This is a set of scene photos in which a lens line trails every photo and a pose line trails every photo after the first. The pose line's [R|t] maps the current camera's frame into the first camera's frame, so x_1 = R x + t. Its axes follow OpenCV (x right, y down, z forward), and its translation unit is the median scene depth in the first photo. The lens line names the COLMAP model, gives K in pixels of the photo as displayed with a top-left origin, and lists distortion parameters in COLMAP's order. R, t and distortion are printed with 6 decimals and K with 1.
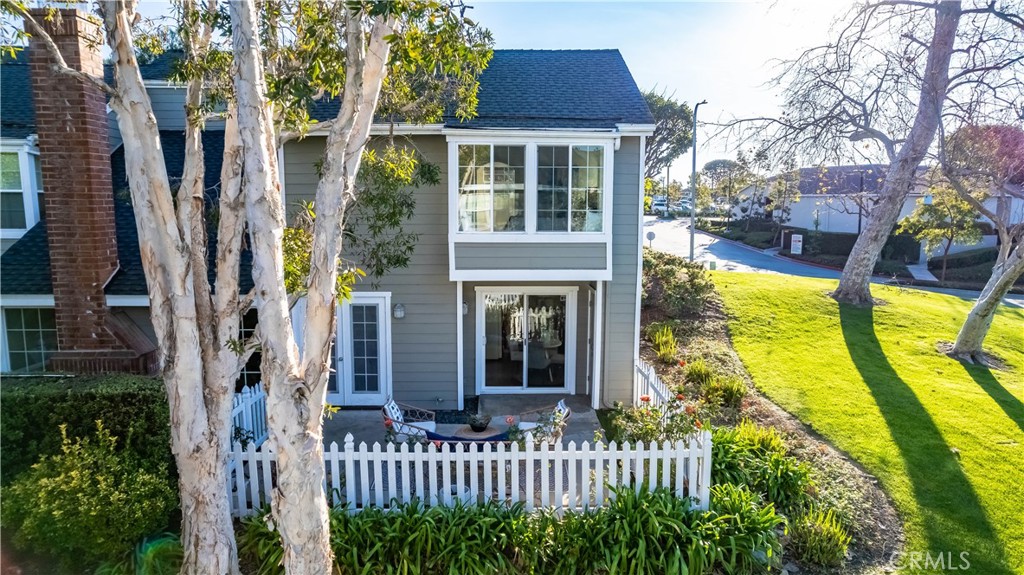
lens RADIAL K [[653.1, 0, 512.0], [0, 653.1, 287.5], [0, 0, 1]] dist [-0.041656, 0.001543]
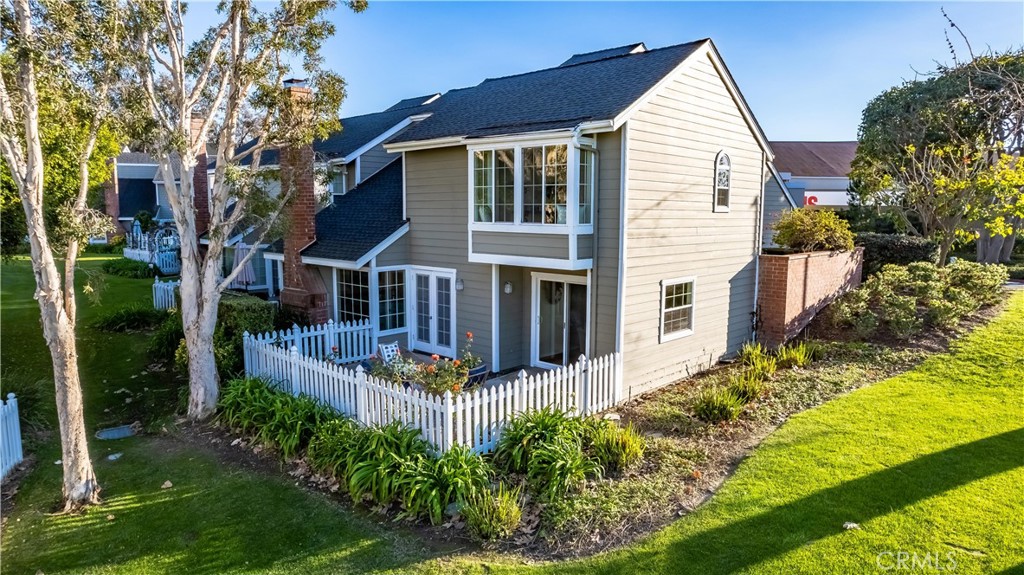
lens RADIAL K [[653.1, 0, 512.0], [0, 653.1, 287.5], [0, 0, 1]] dist [-0.041656, 0.001543]
pose [[0.708135, 0.084189, -0.701040, 0.850191], [-0.090508, 0.995498, 0.028127, -0.003625], [0.700252, 0.043532, 0.712567, 0.178604]]
